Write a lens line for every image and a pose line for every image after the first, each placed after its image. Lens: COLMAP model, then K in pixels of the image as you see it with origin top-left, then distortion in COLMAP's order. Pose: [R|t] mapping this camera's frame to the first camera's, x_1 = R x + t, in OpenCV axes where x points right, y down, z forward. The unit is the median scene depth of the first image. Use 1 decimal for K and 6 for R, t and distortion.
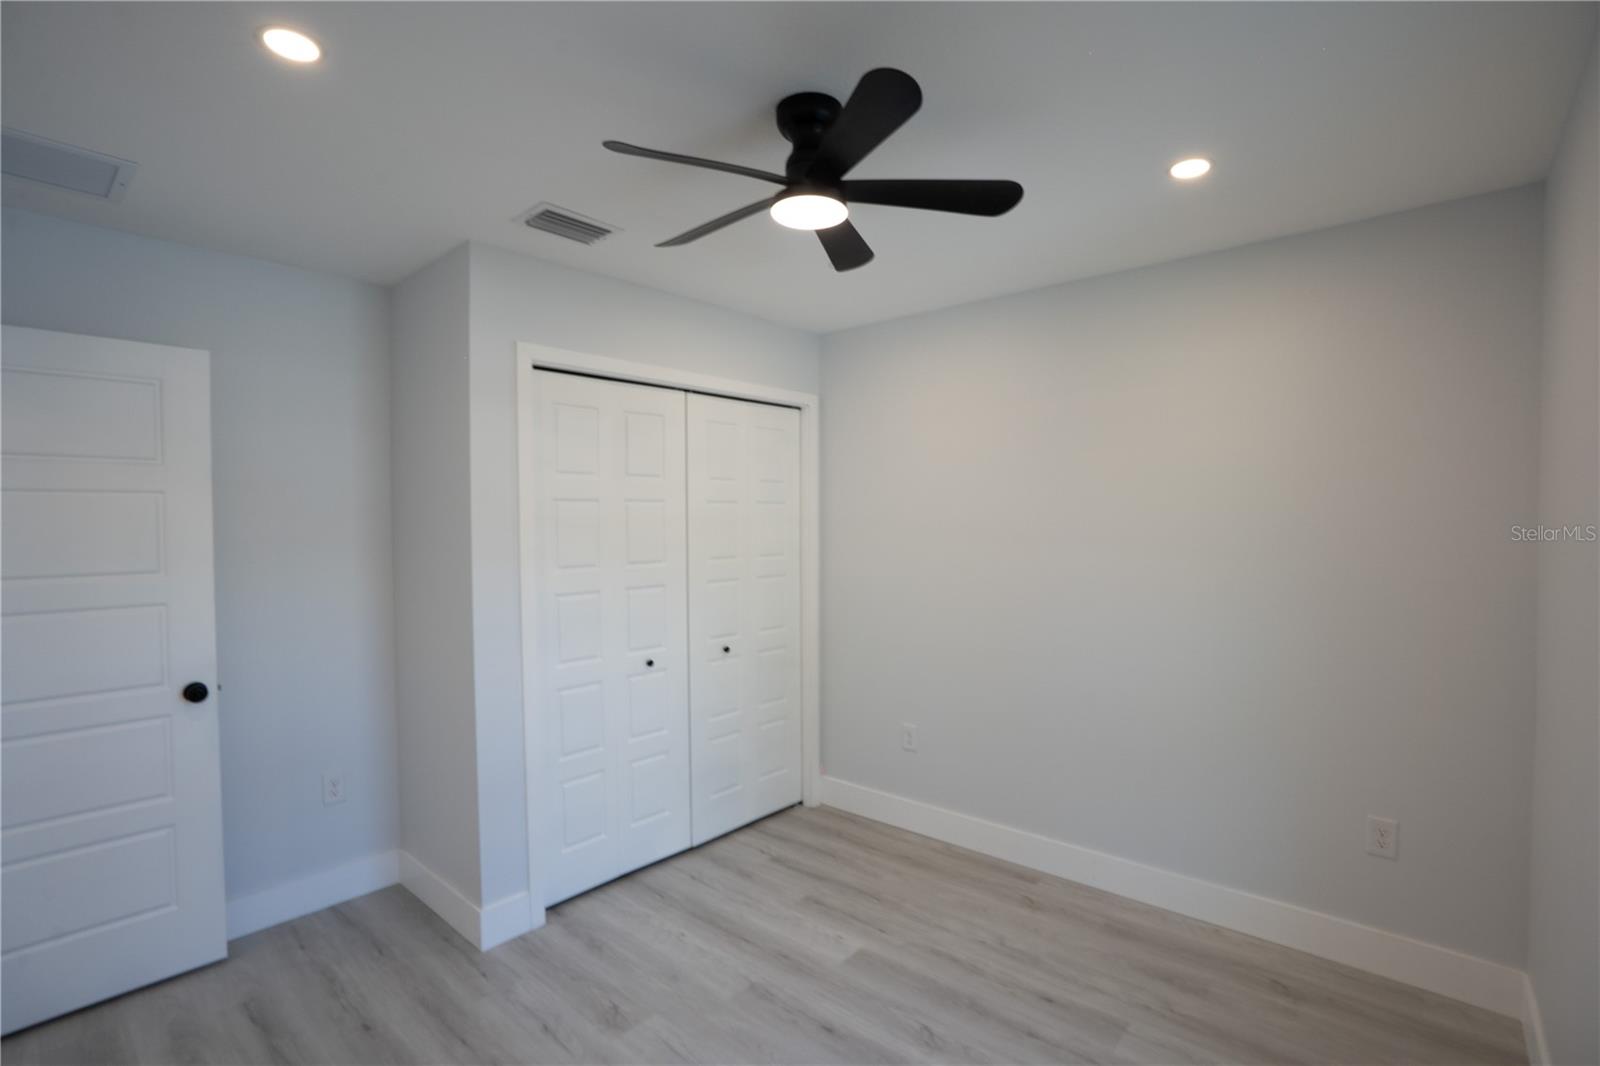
lens RADIAL K [[741.8, 0, 793.0], [0, 741.8, 531.9], [0, 0, 1]] dist [-0.076459, 0.032105]
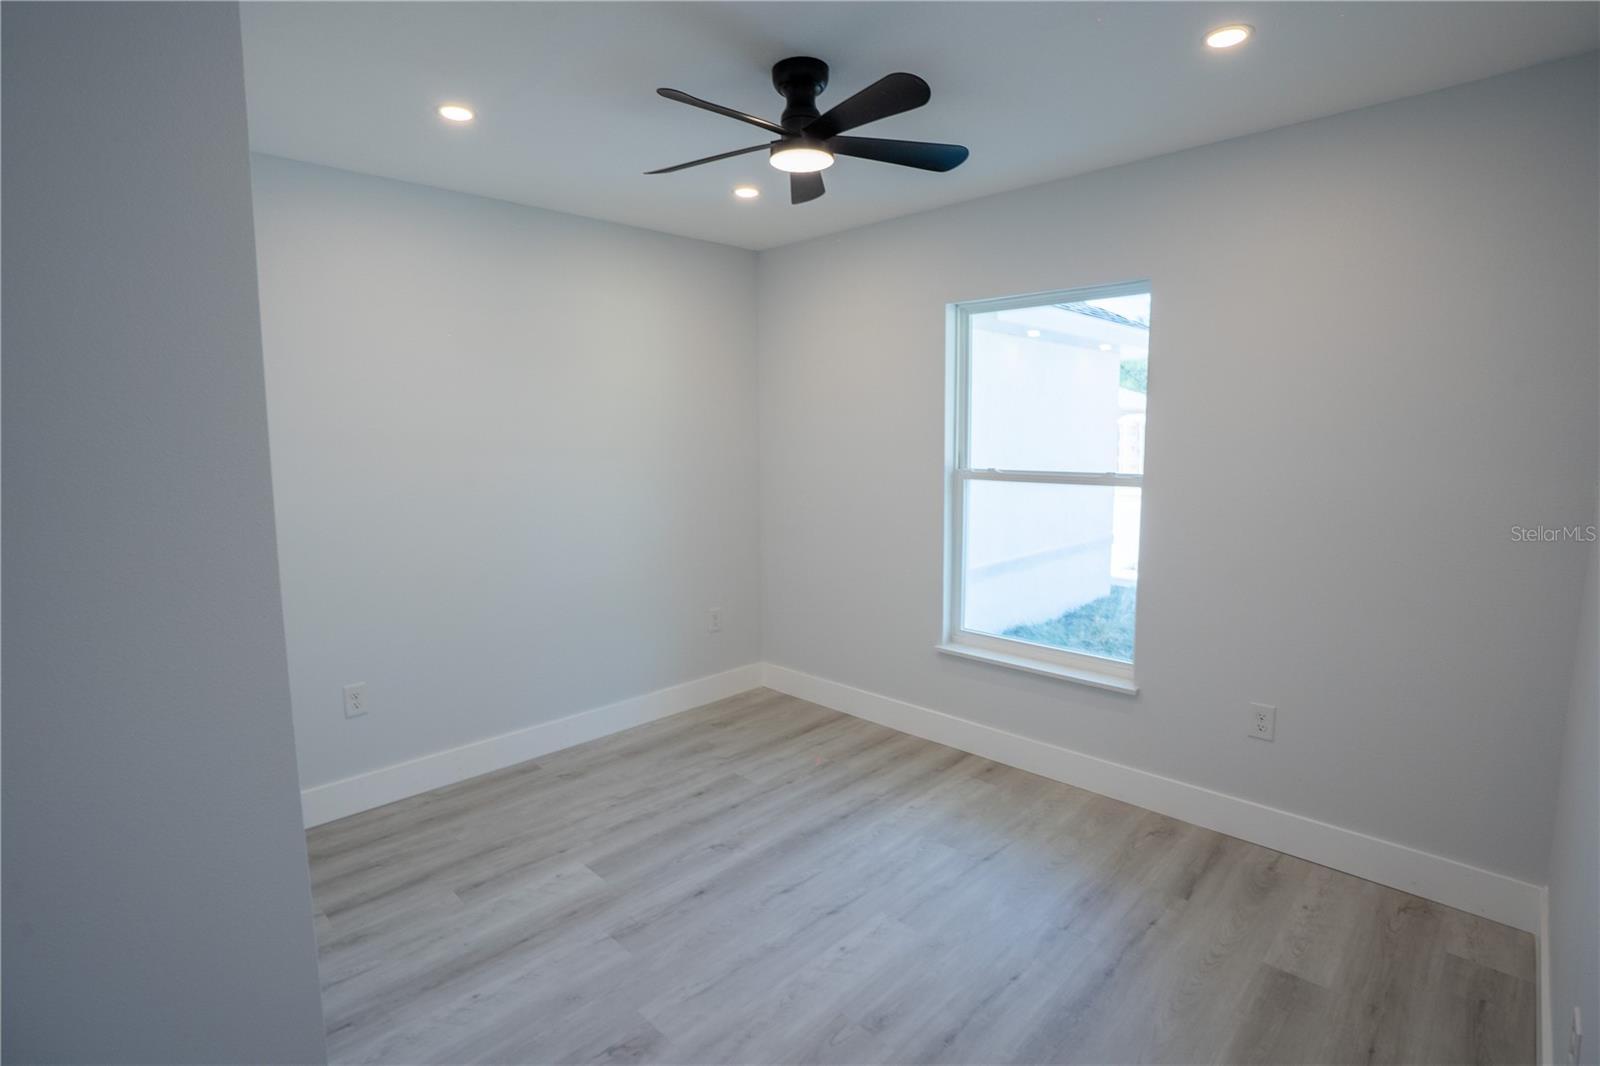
lens RADIAL K [[741.8, 0, 793.0], [0, 741.8, 531.9], [0, 0, 1]] dist [-0.076459, 0.032105]
pose [[0.083418, -0.127687, 0.988300, -0.786827], [0.032164, 0.991585, 0.125397, 0.013182], [-0.995995, 0.021328, 0.086823, 0.618425]]
